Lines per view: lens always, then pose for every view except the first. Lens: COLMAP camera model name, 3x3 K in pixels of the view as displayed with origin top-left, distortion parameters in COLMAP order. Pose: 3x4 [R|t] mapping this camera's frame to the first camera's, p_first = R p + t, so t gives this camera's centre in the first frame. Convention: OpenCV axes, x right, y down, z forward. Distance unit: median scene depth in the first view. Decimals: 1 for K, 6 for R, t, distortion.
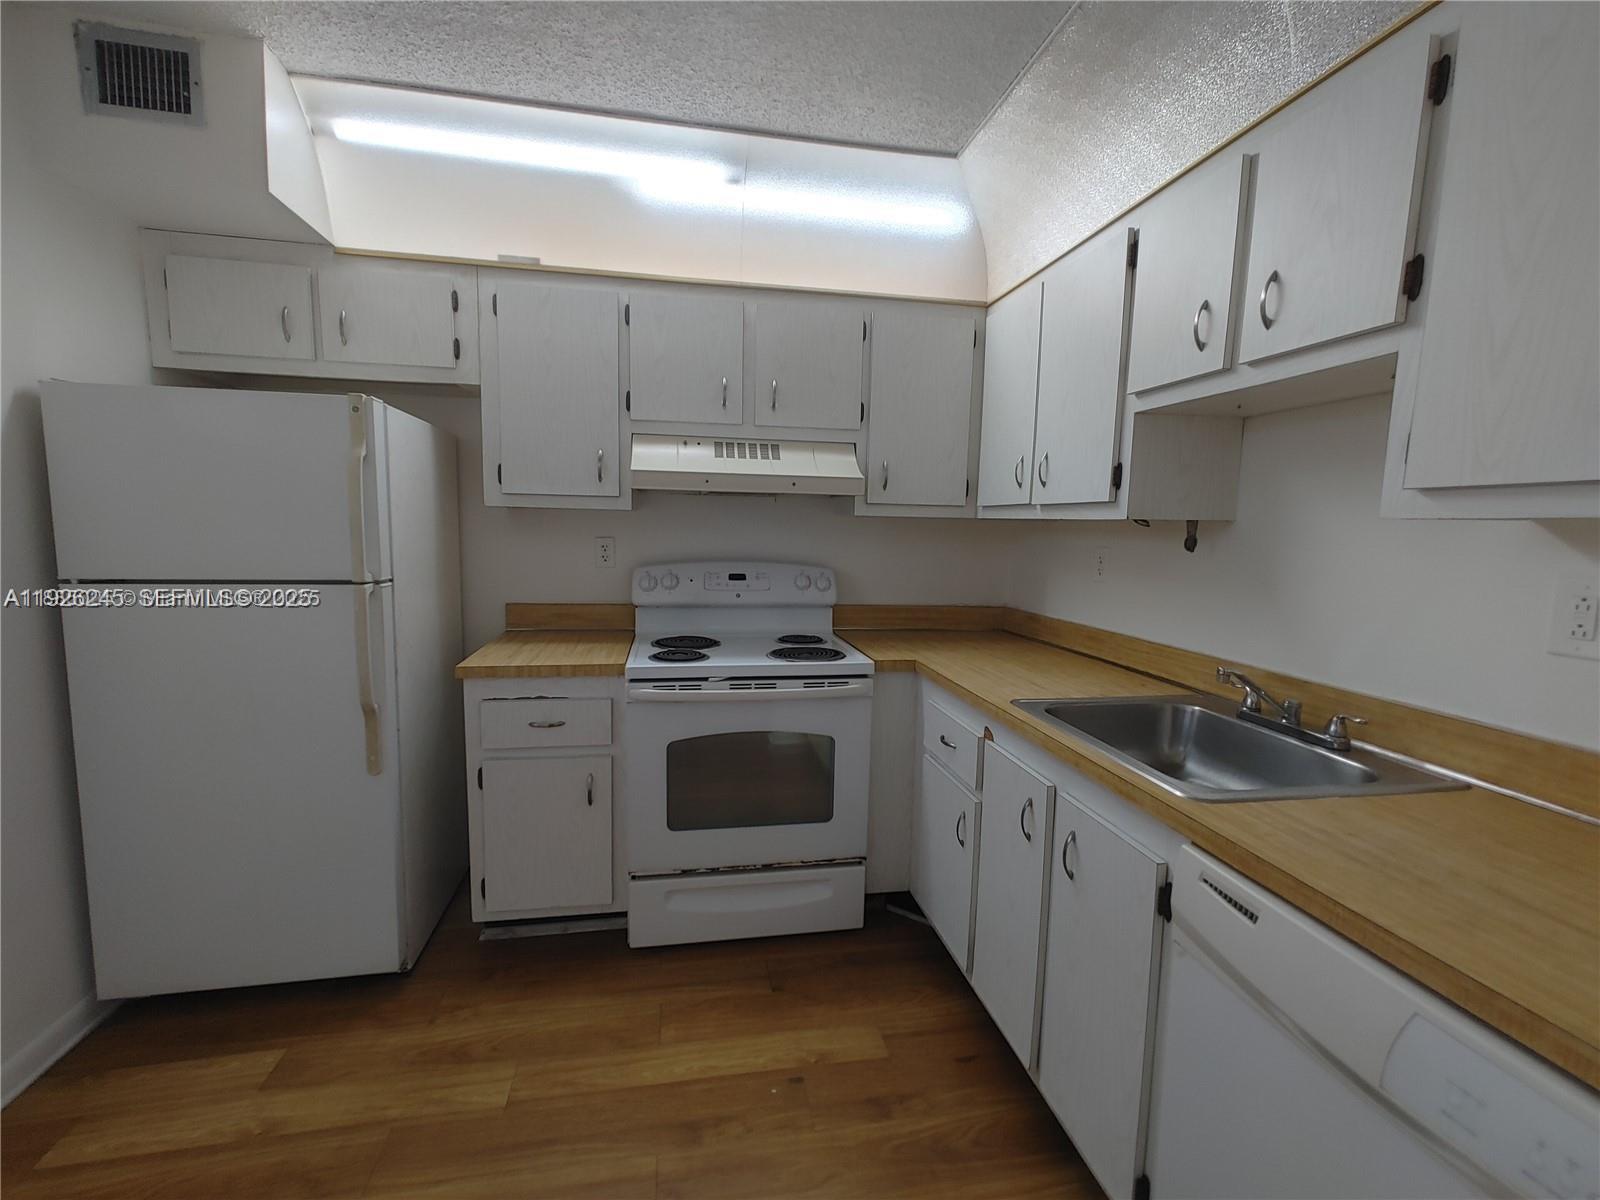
lens RADIAL K [[689.7, 0, 798.8], [0, 689.7, 598.8], [0, 0, 1]] dist [0.000318, 0.000181]
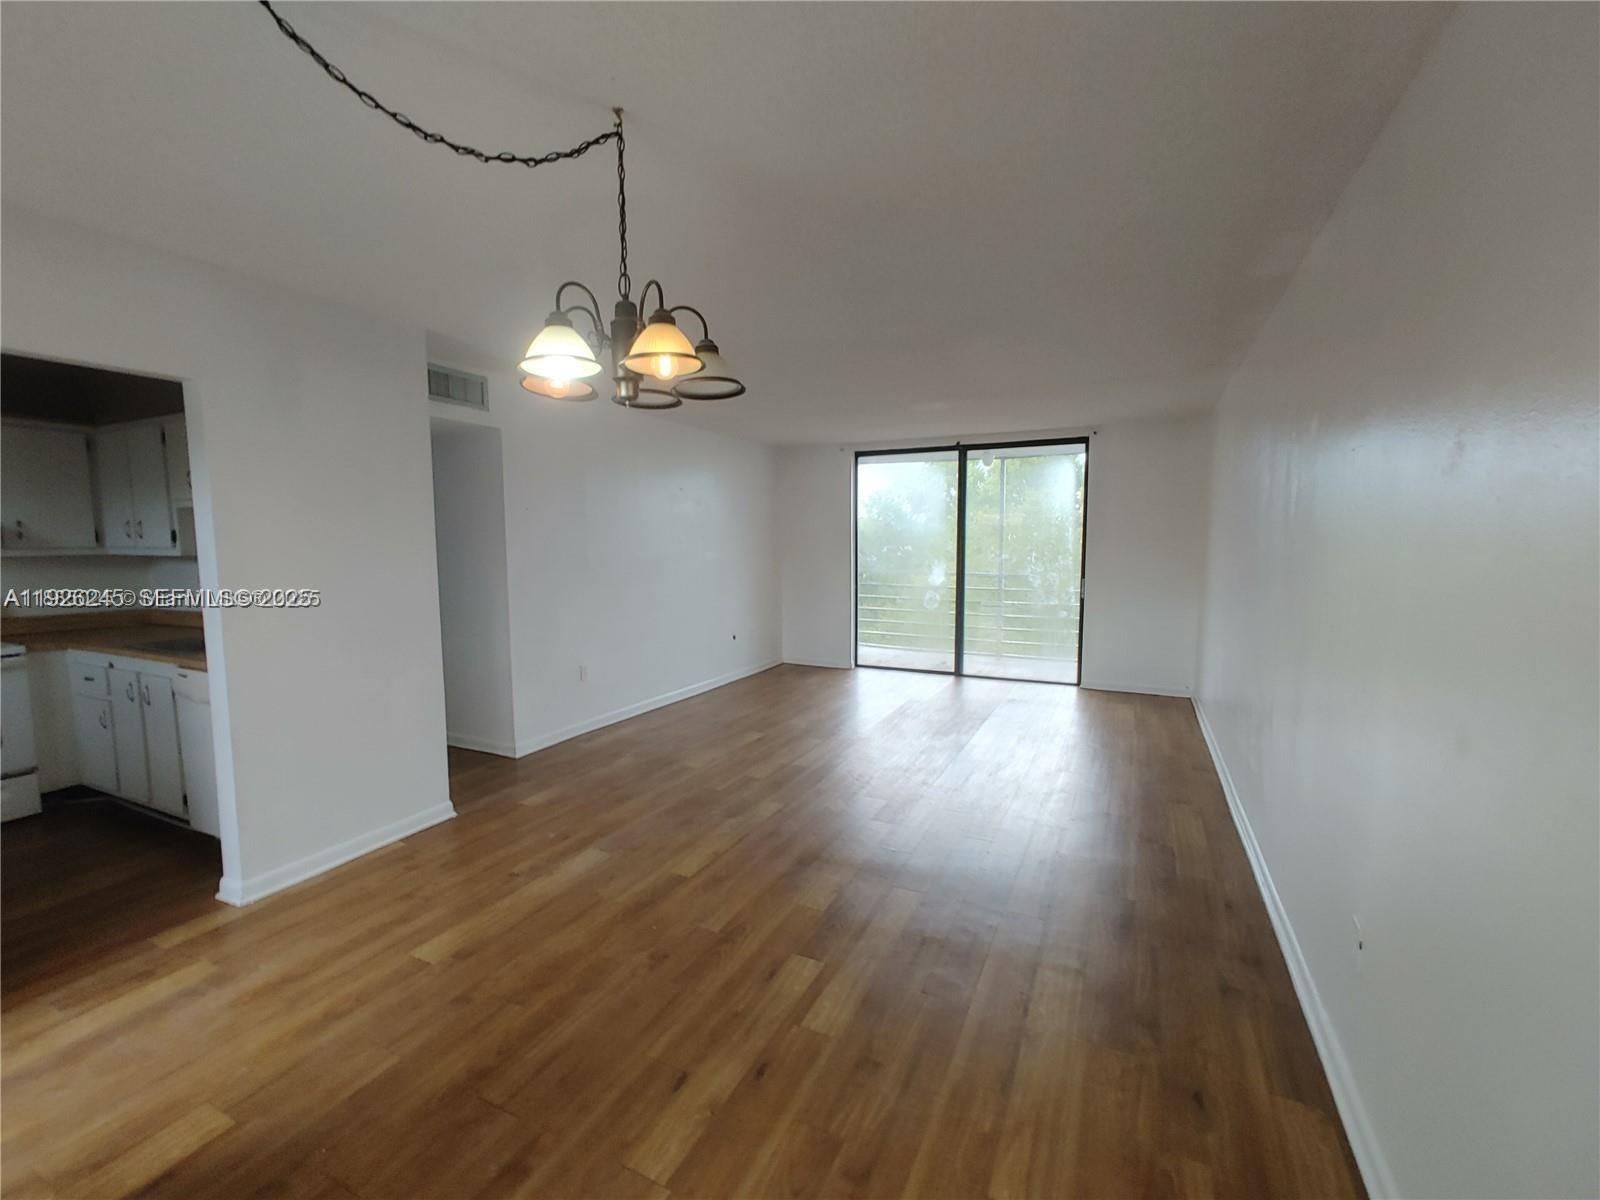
lens RADIAL K [[689.7, 0, 799.0], [0, 689.7, 603.2], [0, 0, 1]] dist [0.000318, 0.000181]
pose [[0.598443, -0.094539, 0.795568, -0.106517], [0.099776, 0.994077, 0.043074, 0.126591], [-0.794928, 0.053602, 0.604331, -1.771737]]
